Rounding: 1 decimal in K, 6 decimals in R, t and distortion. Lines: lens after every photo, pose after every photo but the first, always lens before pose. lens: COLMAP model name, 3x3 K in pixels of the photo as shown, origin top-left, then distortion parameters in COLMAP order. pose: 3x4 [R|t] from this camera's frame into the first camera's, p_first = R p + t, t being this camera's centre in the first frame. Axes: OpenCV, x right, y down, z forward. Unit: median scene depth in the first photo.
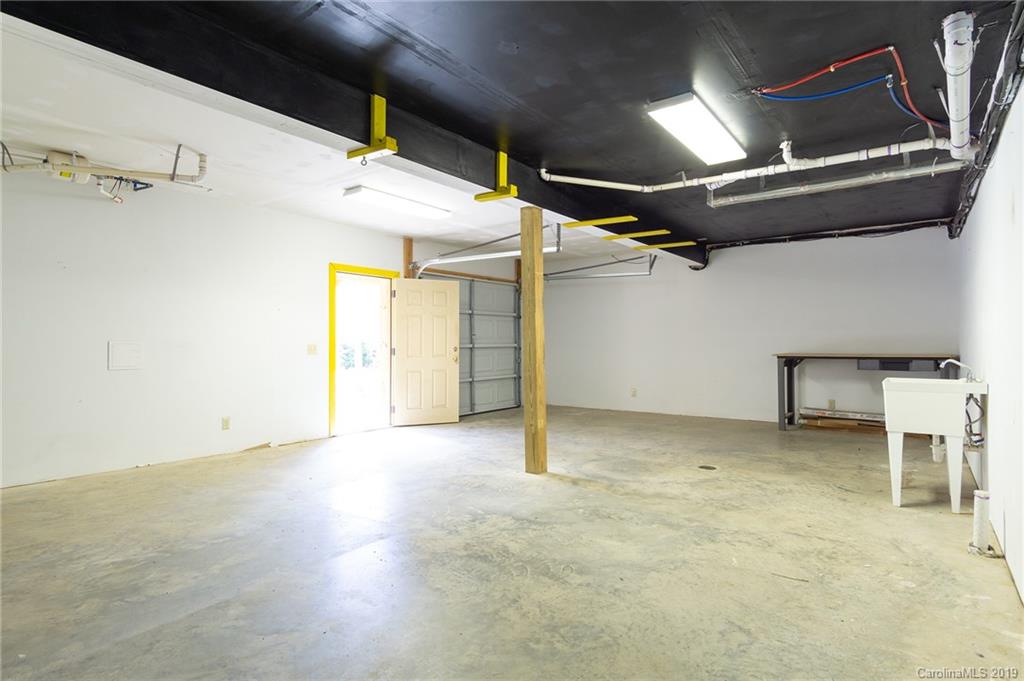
lens RADIAL K [[542.1, 0, 514.5], [0, 542.1, 339.9], [0, 0, 1]] dist [0.005349, 0.001049]
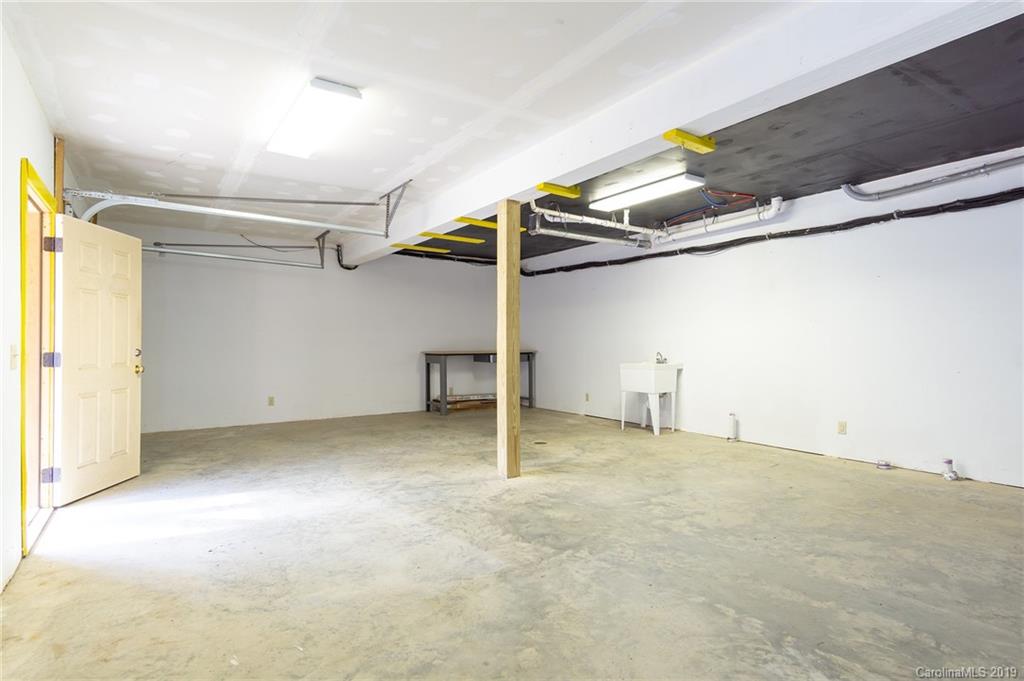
lens RADIAL K [[542.1, 0, 514.5], [0, 542.1, 339.9], [0, 0, 1]] dist [0.005349, 0.001049]
pose [[0.331874, 0.005830, 0.943306, -1.015197], [-0.004545, 0.999979, -0.004582, 0.006637], [-0.943313, -0.002767, 0.331893, 0.783761]]
